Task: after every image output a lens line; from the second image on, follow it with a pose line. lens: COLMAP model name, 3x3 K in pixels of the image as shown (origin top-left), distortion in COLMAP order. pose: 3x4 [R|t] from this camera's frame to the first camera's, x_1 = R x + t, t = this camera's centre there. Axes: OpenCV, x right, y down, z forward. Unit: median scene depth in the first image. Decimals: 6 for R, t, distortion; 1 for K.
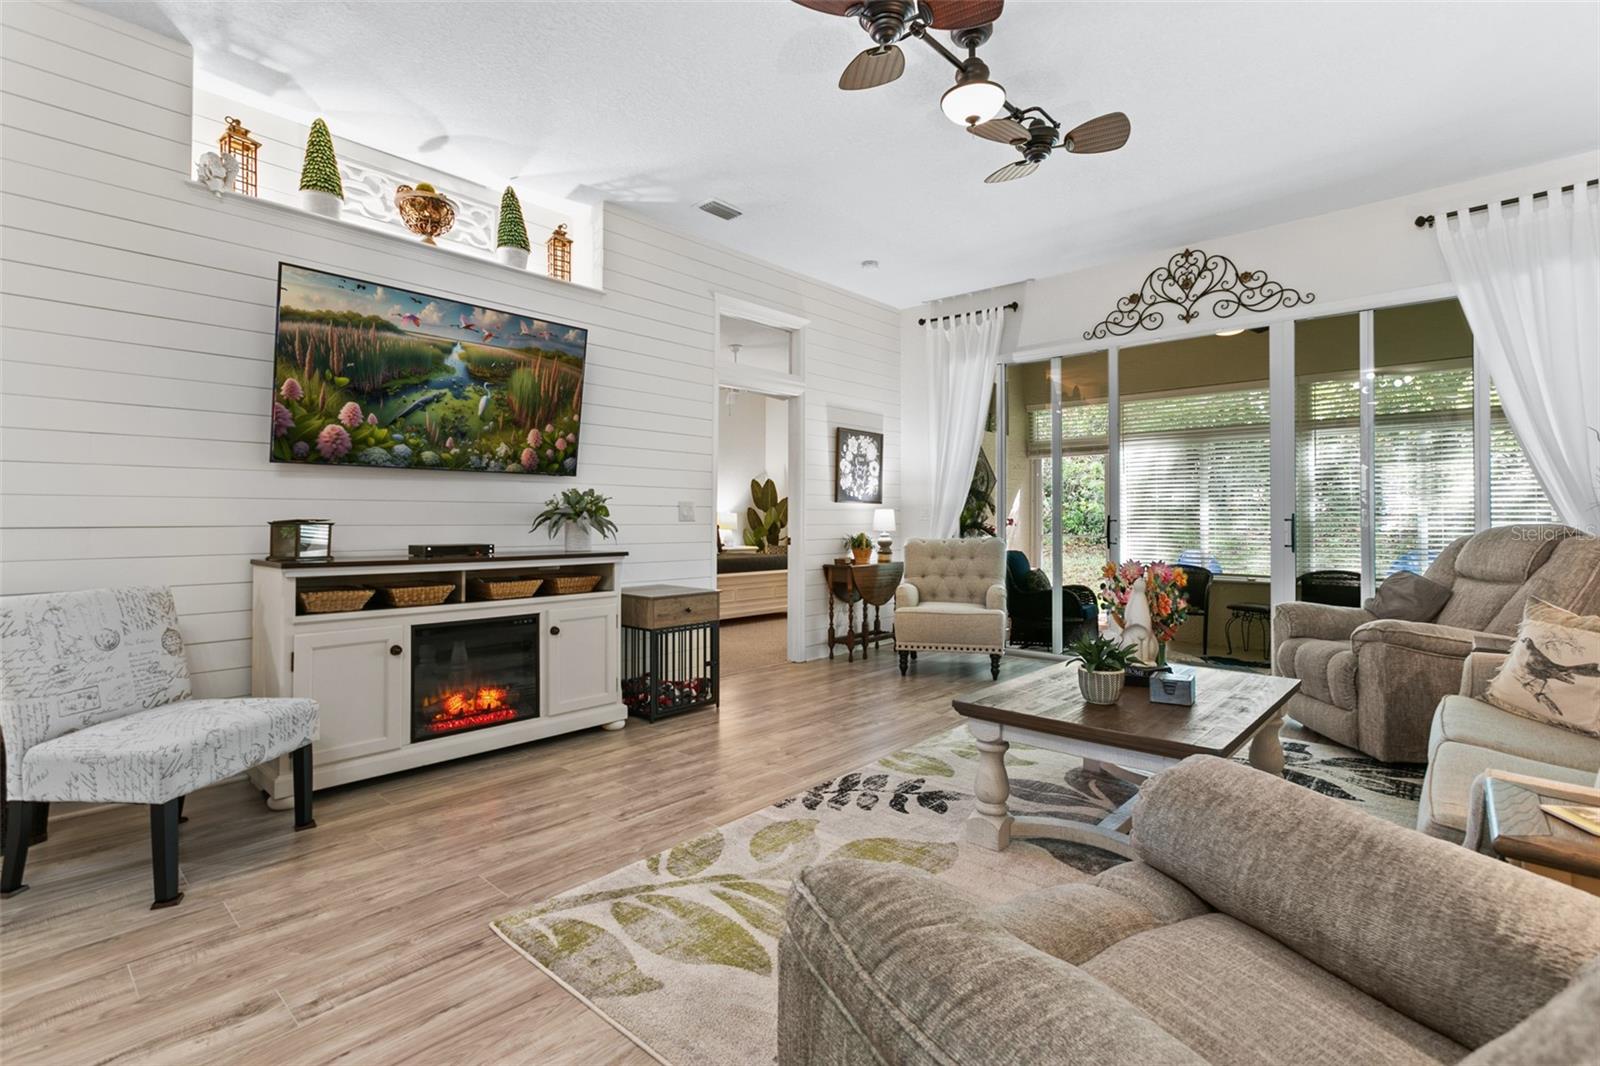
lens RADIAL K [[743.4, 0, 801.6], [0, 743.4, 508.1], [0, 0, 1]] dist [-0.015590, 0.015961]
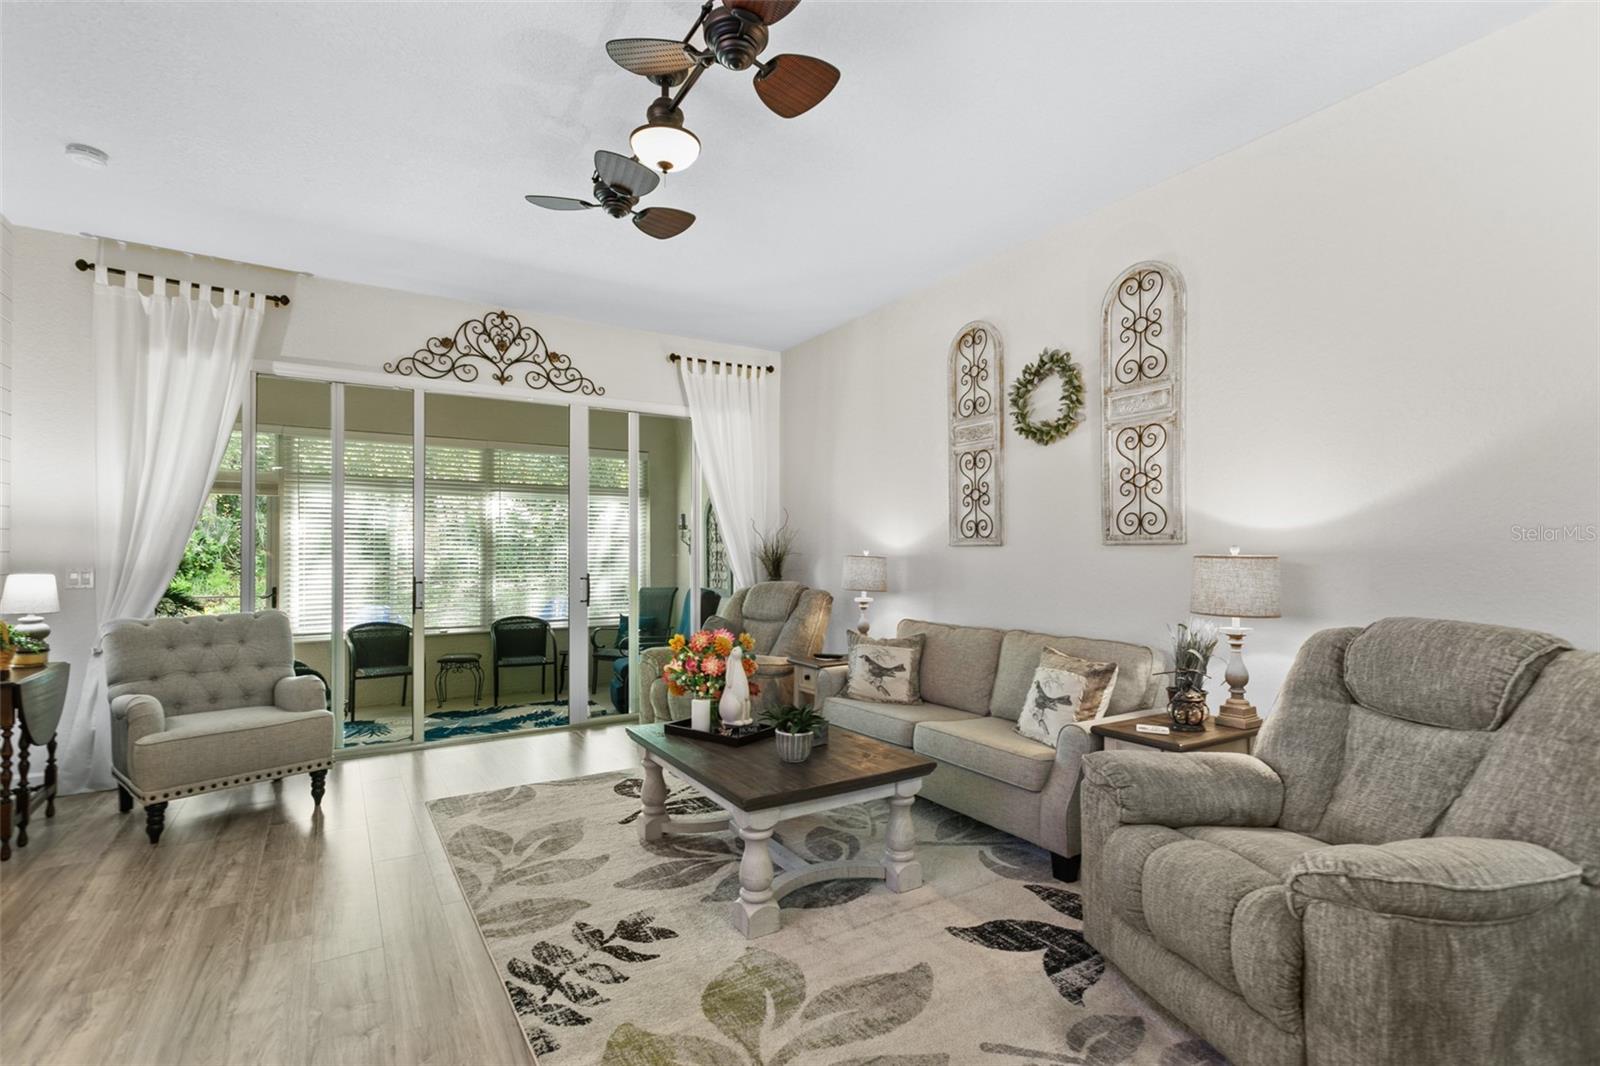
lens RADIAL K [[744.5, 0, 806.4], [0, 744.5, 551.0], [0, 0, 1]] dist [-0.018541, 0.014796]
pose [[0.268234, 0.002979, 0.963349, -0.447253], [-0.013004, 0.999915, 0.000528, -0.039545], [-0.963266, -0.012669, 0.268250, 0.434424]]
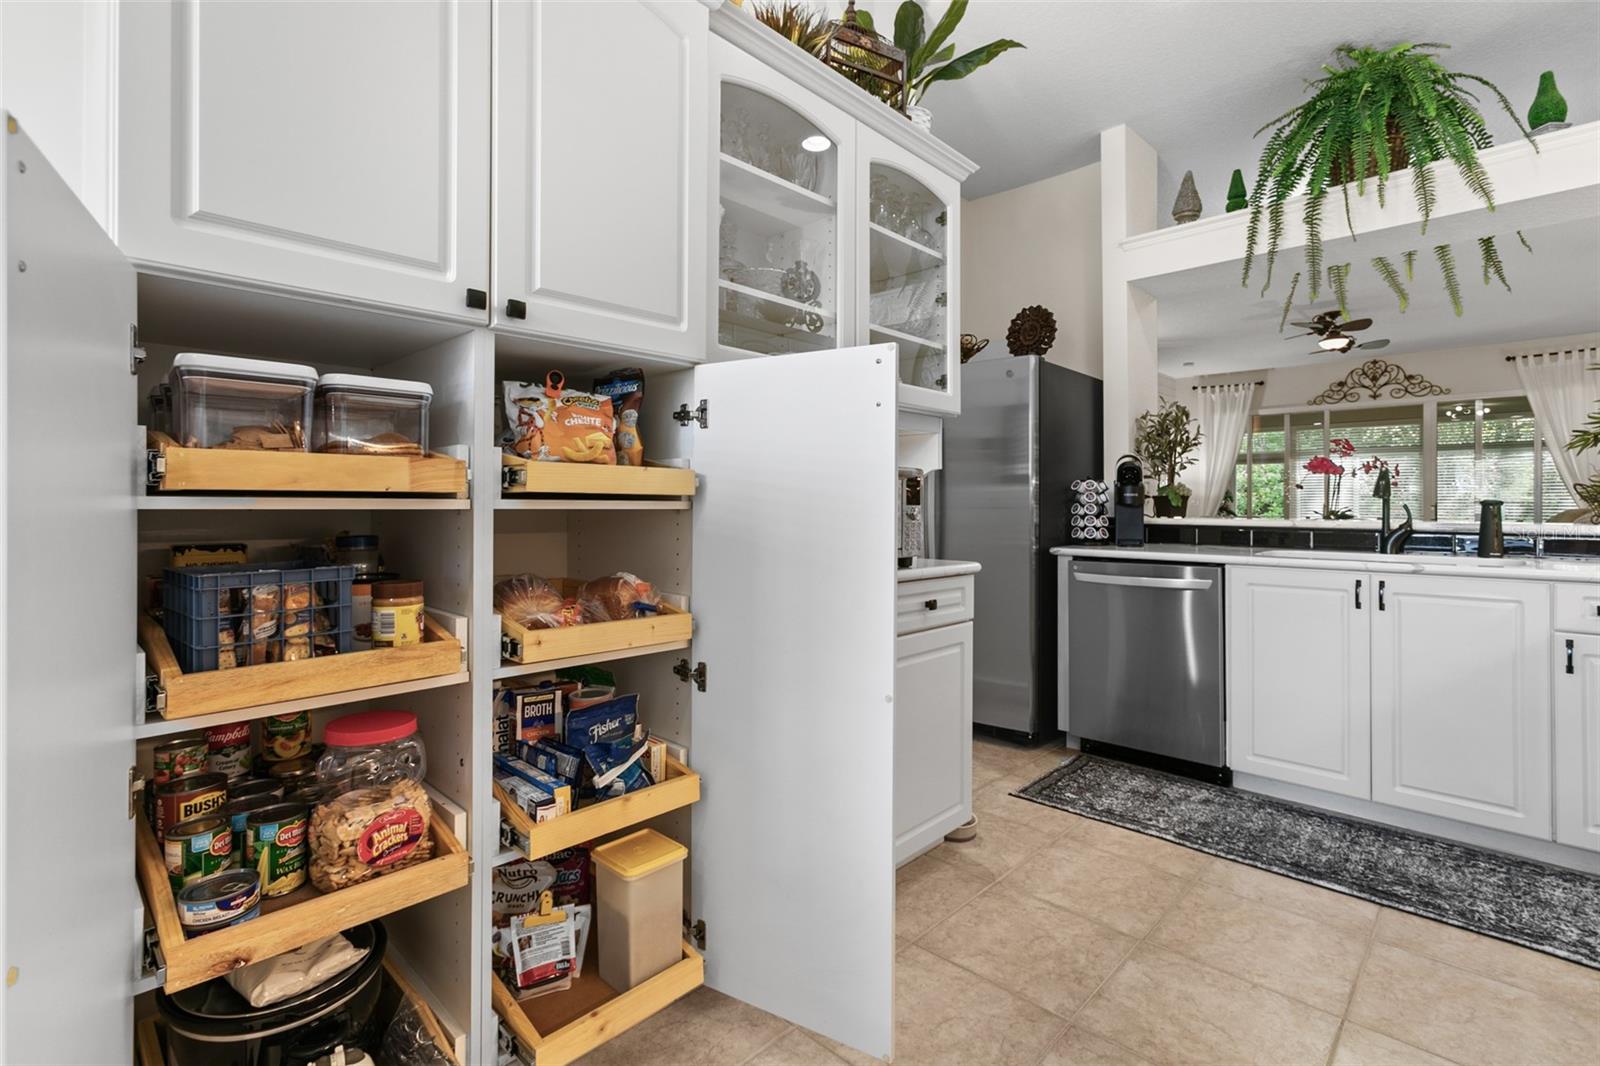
lens RADIAL K [[746.4, 0, 811.9], [0, 746.4, 502.3], [0, 0, 1]] dist [-0.018212, 0.014909]
pose [[0.999826, 0.002075, -0.018517, -1.119951], [-0.001888, 0.999947, 0.010080, -0.013369], [0.018537, -0.010043, 0.999778, -1.161756]]
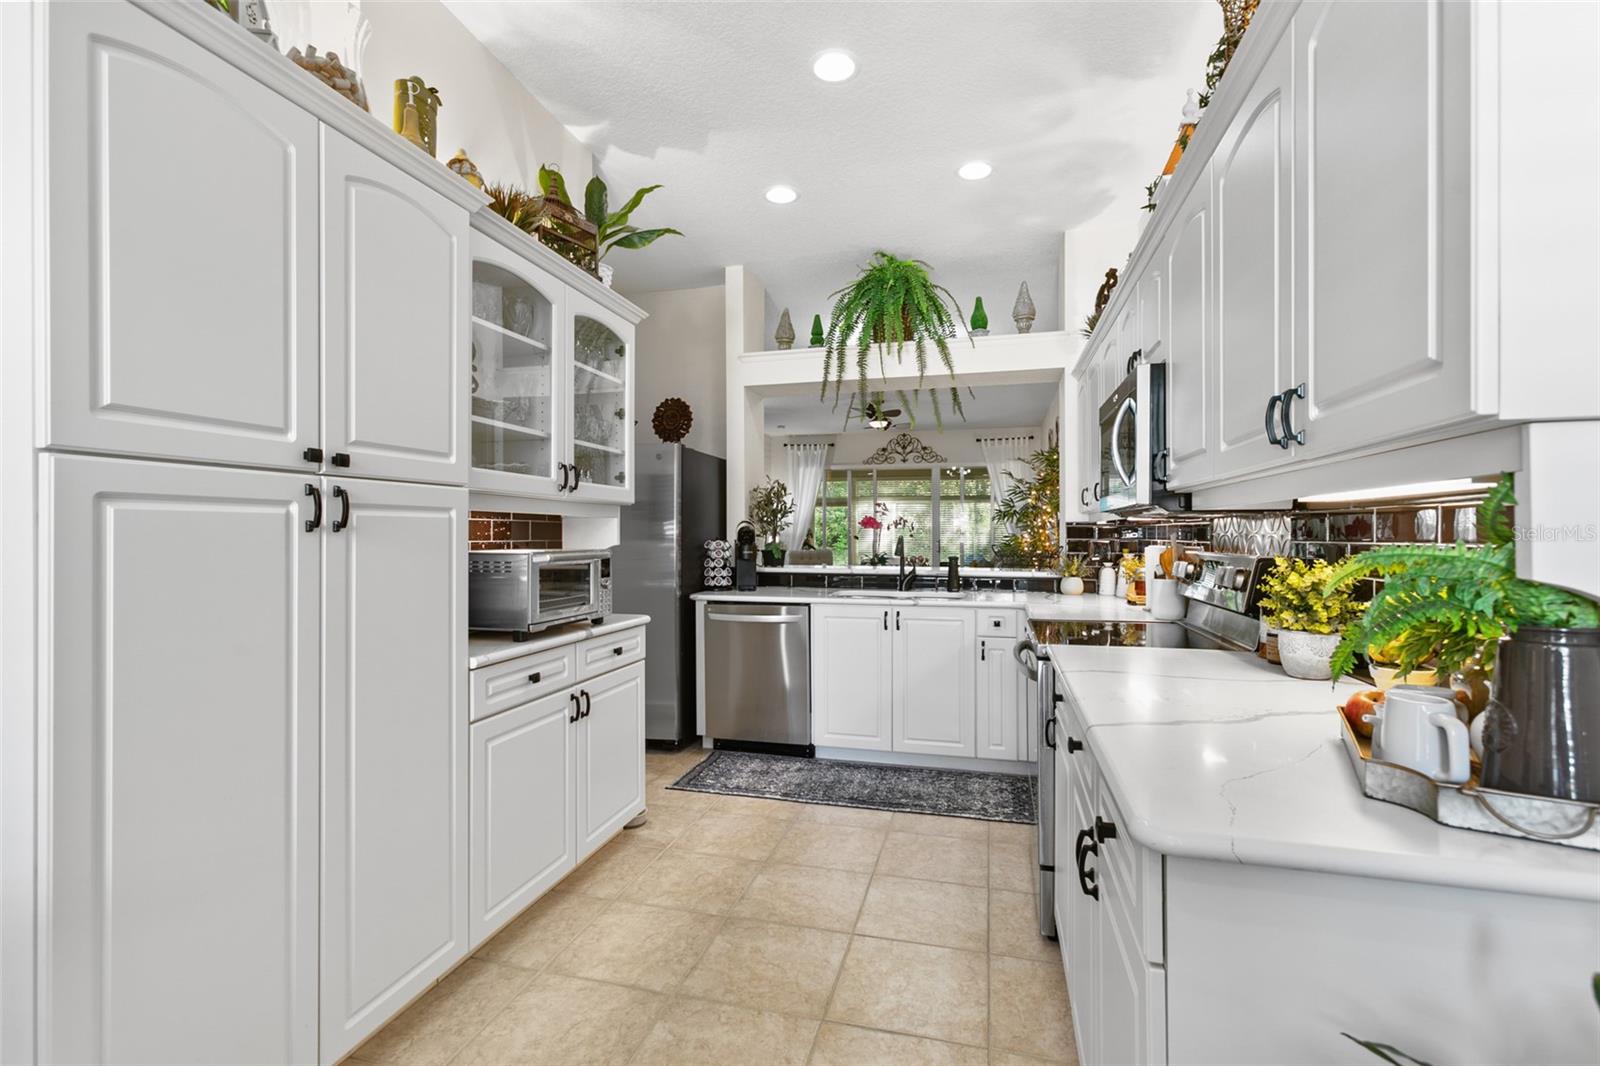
lens RADIAL K [[722.9, 0, 803.9], [0, 722.9, 532.8], [0, 0, 1]] dist [-0.015734, 0.000519]
pose [[0.883967, -0.000812, 0.467548, -1.213539], [-0.006201, 0.999890, 0.013460, -0.059817], [-0.467508, -0.014798, 0.883865, -1.322509]]
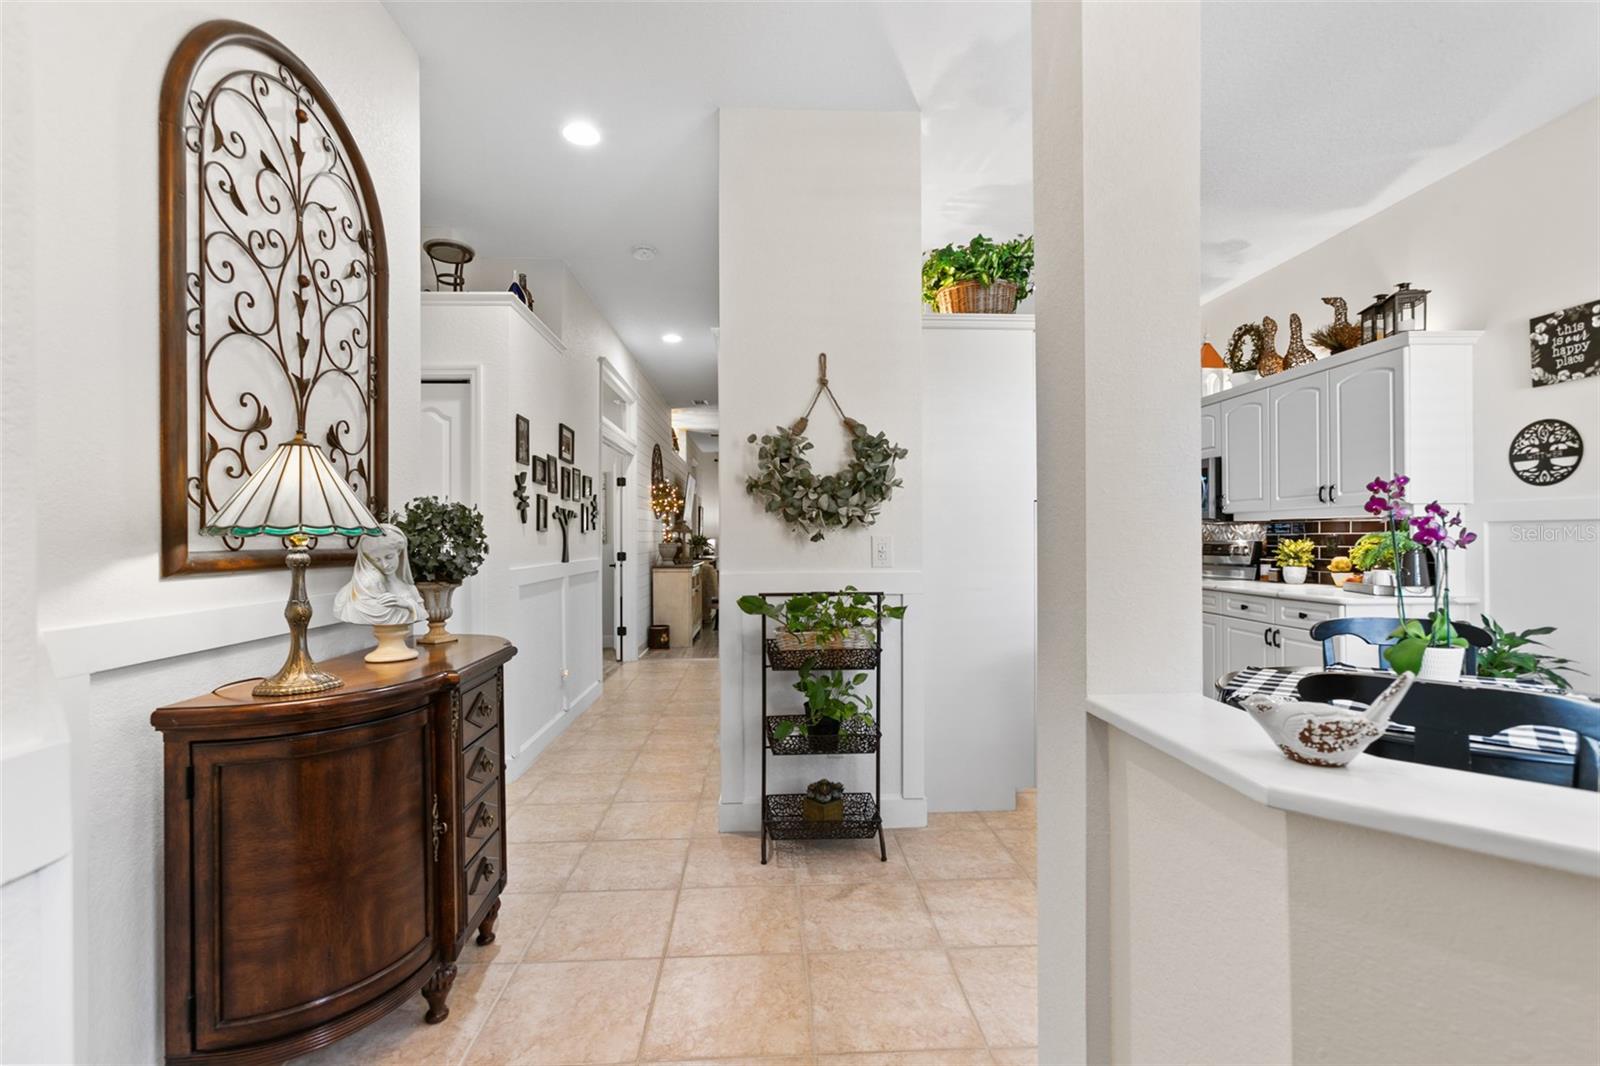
lens RADIAL K [[708.4, 0, 806.4], [0, 708.4, 536.8], [0, 0, 1]] dist [-0.000898, 0.011745]
pose [[0.698304, -0.002056, 0.715798, -2.132084], [-0.005735, 0.999948, 0.008468, -0.049597], [-0.715778, -0.010018, 0.698256, -1.318402]]
